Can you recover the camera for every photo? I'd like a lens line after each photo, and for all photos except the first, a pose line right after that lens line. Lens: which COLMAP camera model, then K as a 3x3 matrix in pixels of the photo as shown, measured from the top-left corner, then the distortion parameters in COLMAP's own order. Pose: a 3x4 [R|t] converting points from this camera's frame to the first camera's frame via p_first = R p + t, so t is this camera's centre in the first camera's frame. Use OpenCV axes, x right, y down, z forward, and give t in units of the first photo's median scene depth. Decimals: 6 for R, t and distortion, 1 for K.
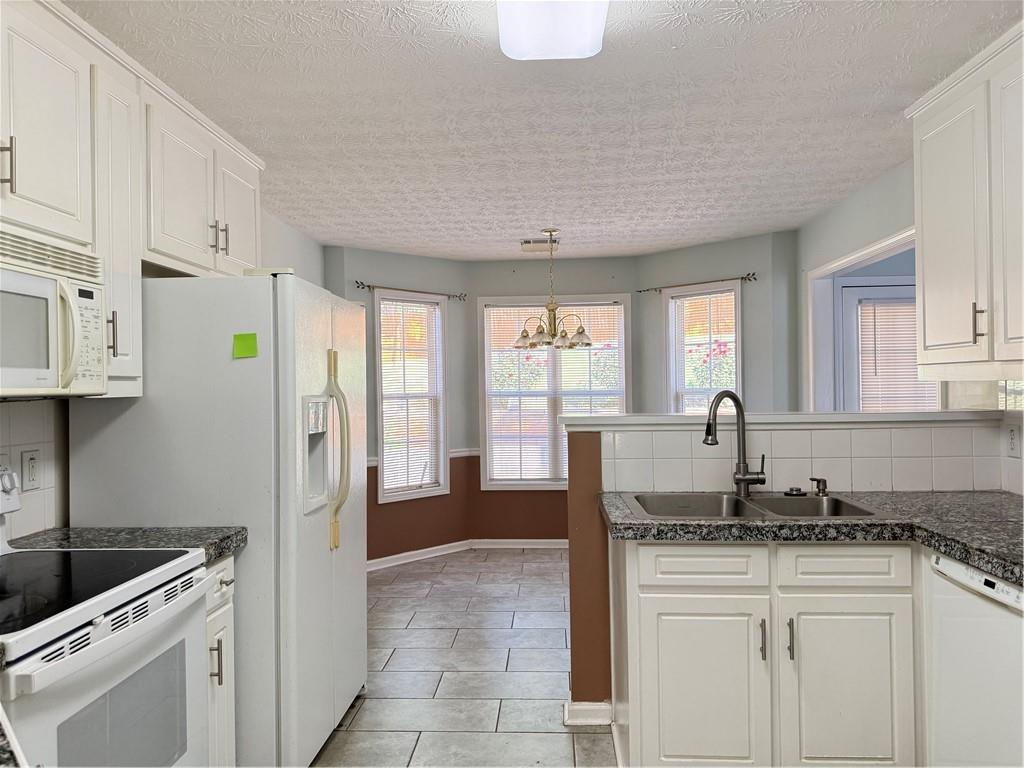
lens RADIAL K [[728.6, 0, 513.6], [0, 728.6, 381.4], [0, 0, 1]] dist [0.019056, -0.008908]
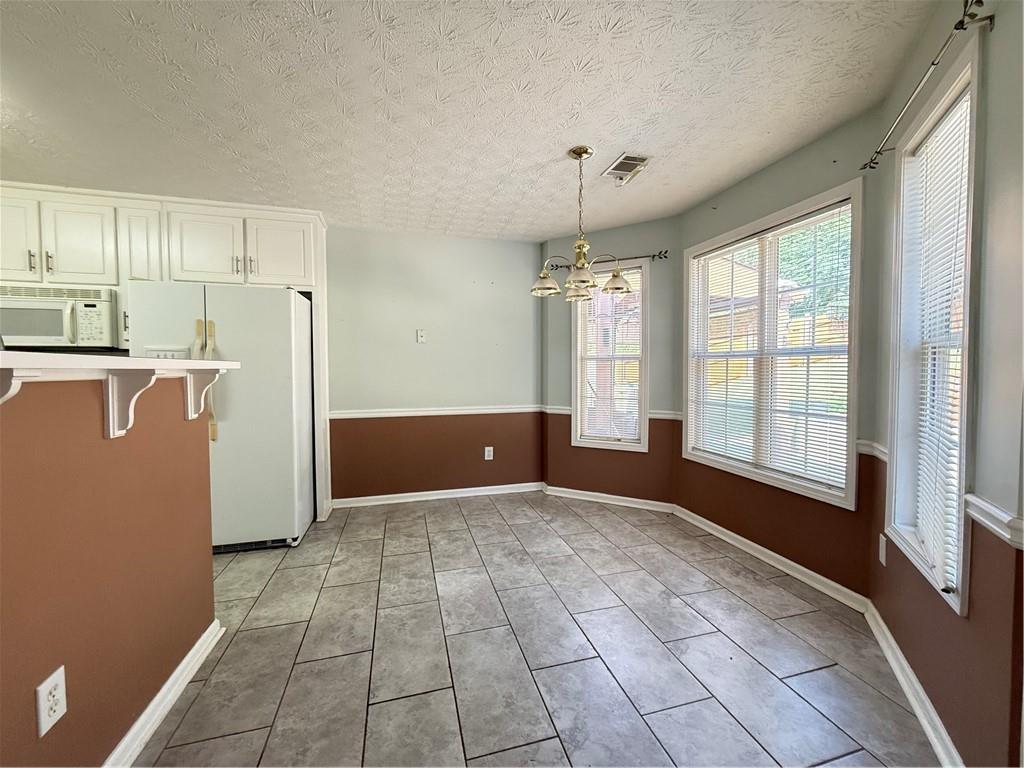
lens RADIAL K [[411.3, 0, 511.0], [0, 411.3, 388.5], [0, 0, 1]] dist [0.002150, -0.000530]
pose [[0.310834, 0.060377, -0.948545, 0.471906], [0.004665, 0.997871, 0.065045, 0.029779], [0.950453, -0.024643, 0.309890, 0.759094]]
